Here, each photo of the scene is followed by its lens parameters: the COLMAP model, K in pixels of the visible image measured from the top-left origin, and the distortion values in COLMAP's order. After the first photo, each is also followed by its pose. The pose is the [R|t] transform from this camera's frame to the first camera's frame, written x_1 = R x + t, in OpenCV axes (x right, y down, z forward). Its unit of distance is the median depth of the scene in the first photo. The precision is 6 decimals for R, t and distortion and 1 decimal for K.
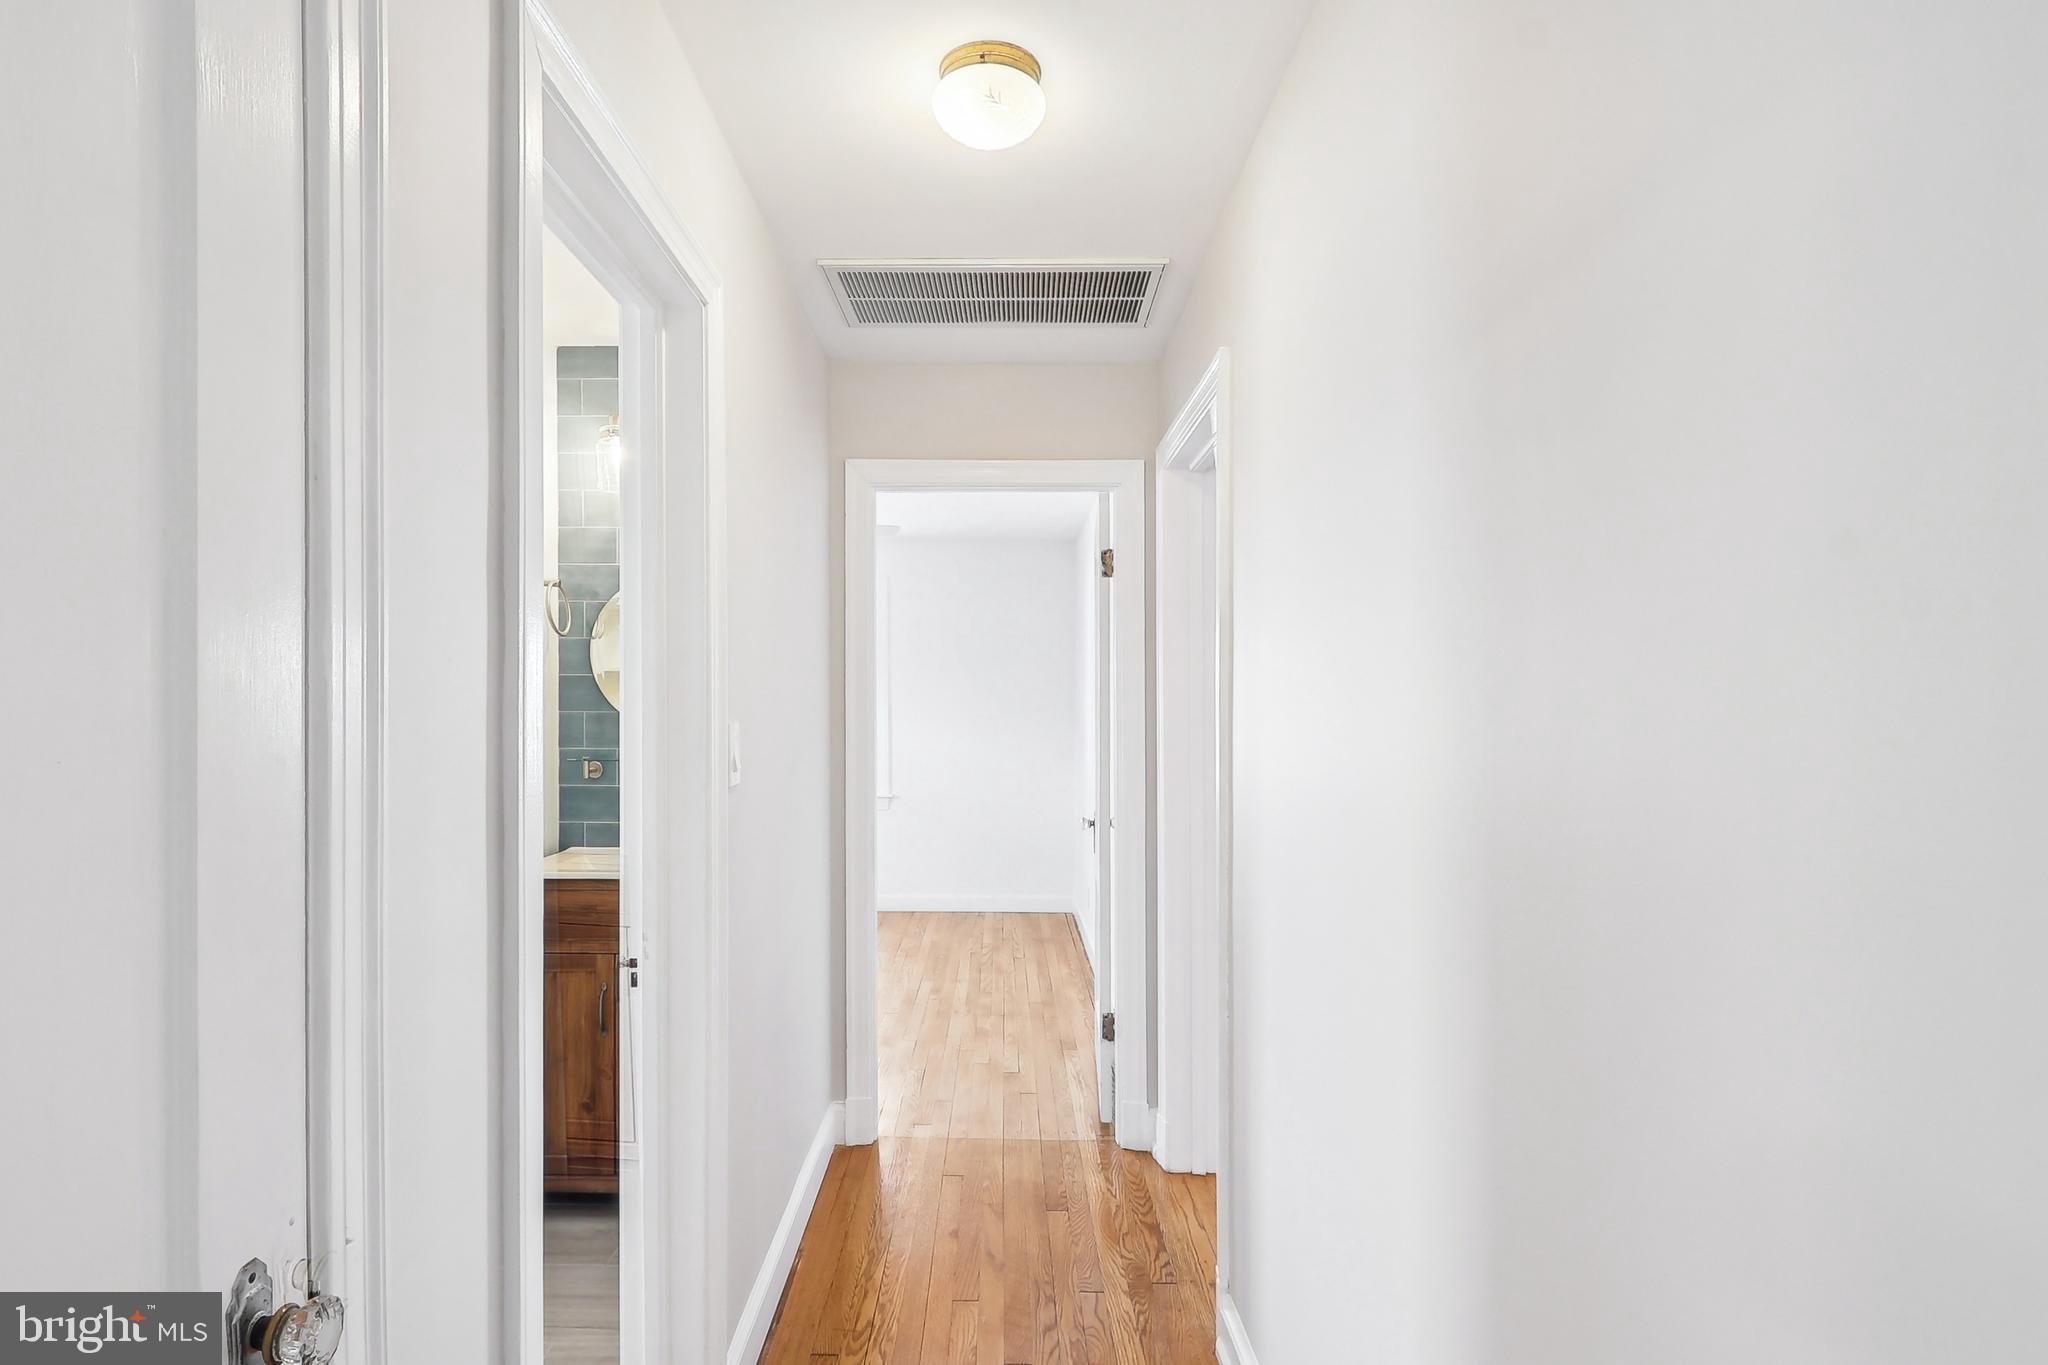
lens RADIAL K [[983.1, 0, 1004.2], [0, 983.1, 697.0], [0, 0, 1]] dist [0.003622, -0.002653]
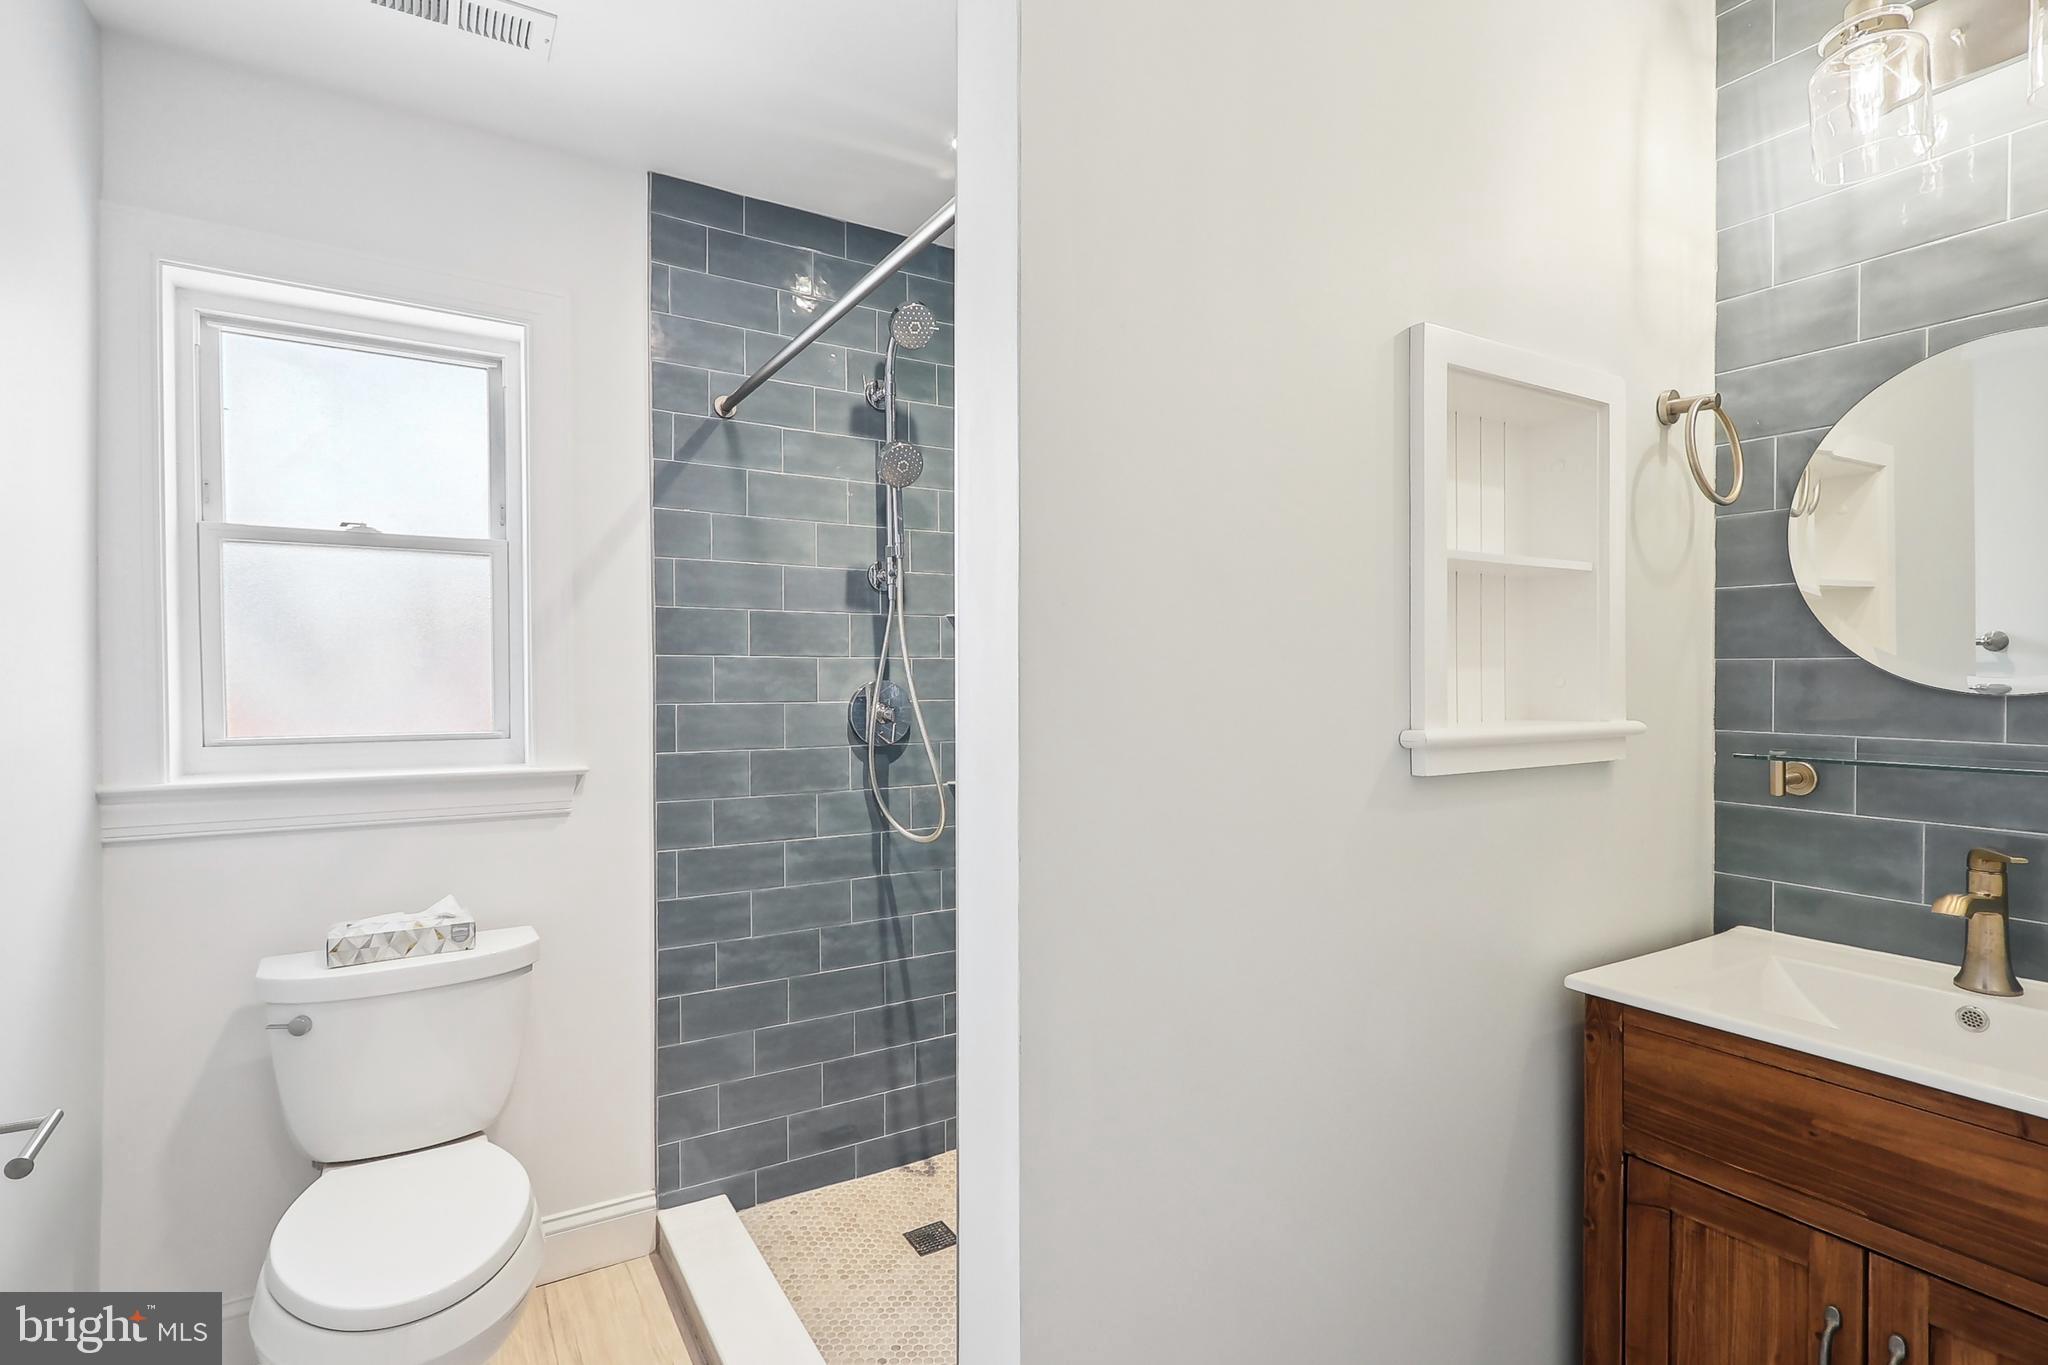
lens RADIAL K [[983.1, 0, 1003.0], [0, 983.1, 684.3], [0, 0, 1]] dist [0.003622, -0.002653]
pose [[0.495361, 0.011566, -0.868610, -0.187540], [0.004748, 0.999860, 0.016021, 0.017956], [0.868674, -0.012060, 0.495237, 0.415760]]
